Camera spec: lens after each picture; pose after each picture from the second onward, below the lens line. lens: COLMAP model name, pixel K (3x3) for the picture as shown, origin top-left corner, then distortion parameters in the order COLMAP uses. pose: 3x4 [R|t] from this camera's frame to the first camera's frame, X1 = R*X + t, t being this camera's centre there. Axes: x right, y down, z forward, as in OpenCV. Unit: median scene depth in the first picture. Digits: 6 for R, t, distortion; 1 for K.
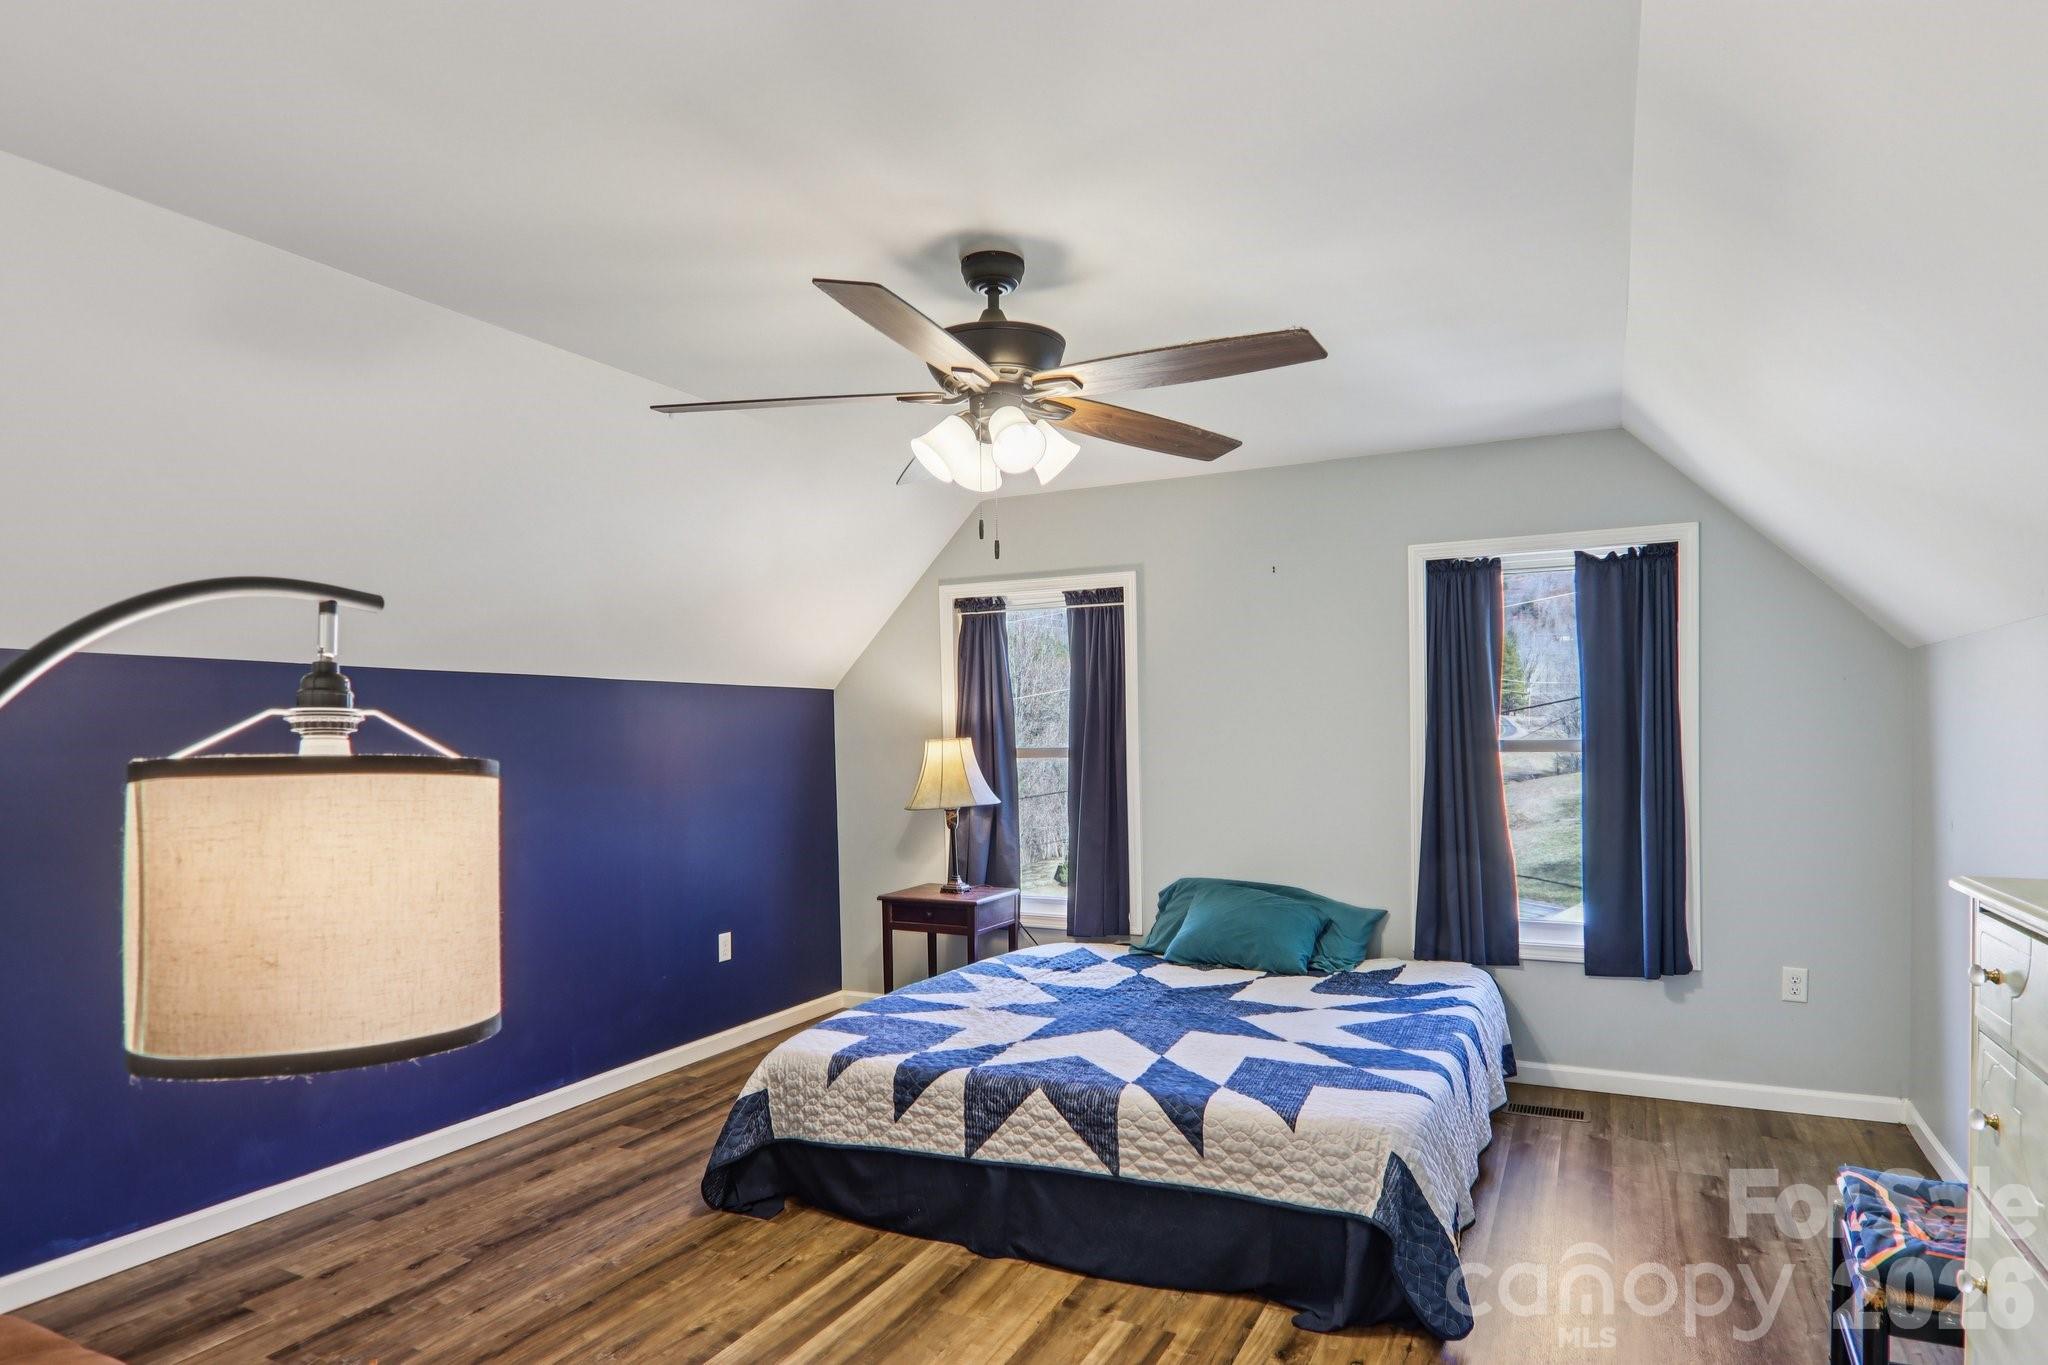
lens RADIAL K [[1153.9, 0, 1032.8], [0, 1153.9, 744.7], [0, 0, 1]] dist [-0.003562, -0.003910]
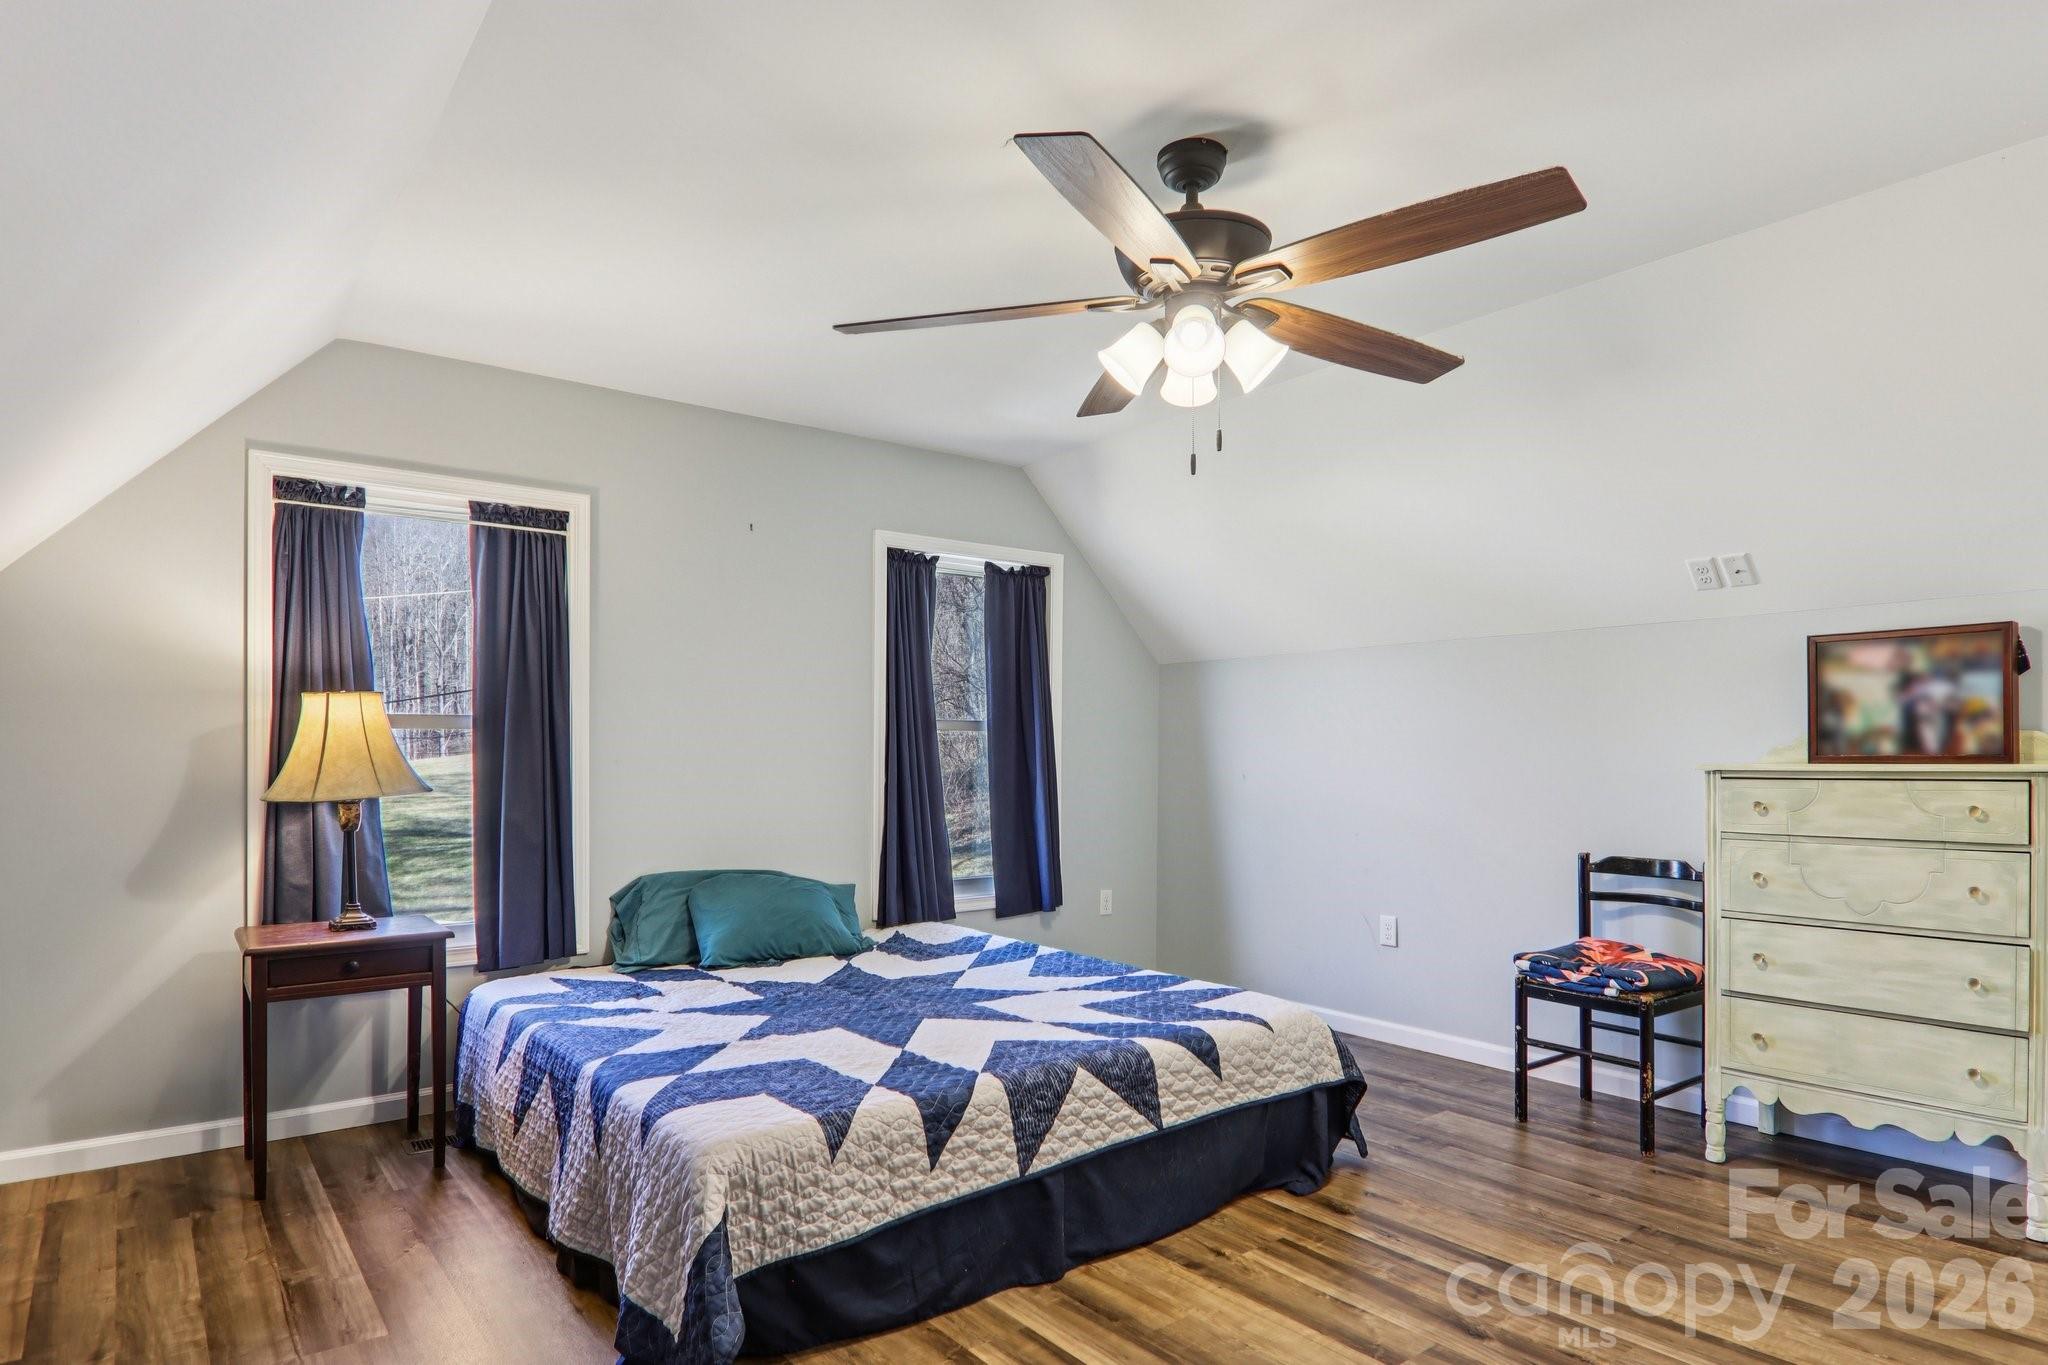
lens RADIAL K [[1153.9, 0, 1014.1], [0, 1153.9, 749.9], [0, 0, 1]] dist [-0.003562, -0.003910]
pose [[0.443228, 0.015114, 0.896281, -0.785741], [0.002270, 0.999836, -0.017982, 0.064254], [-0.896406, 0.010005, 0.443121, 0.616319]]
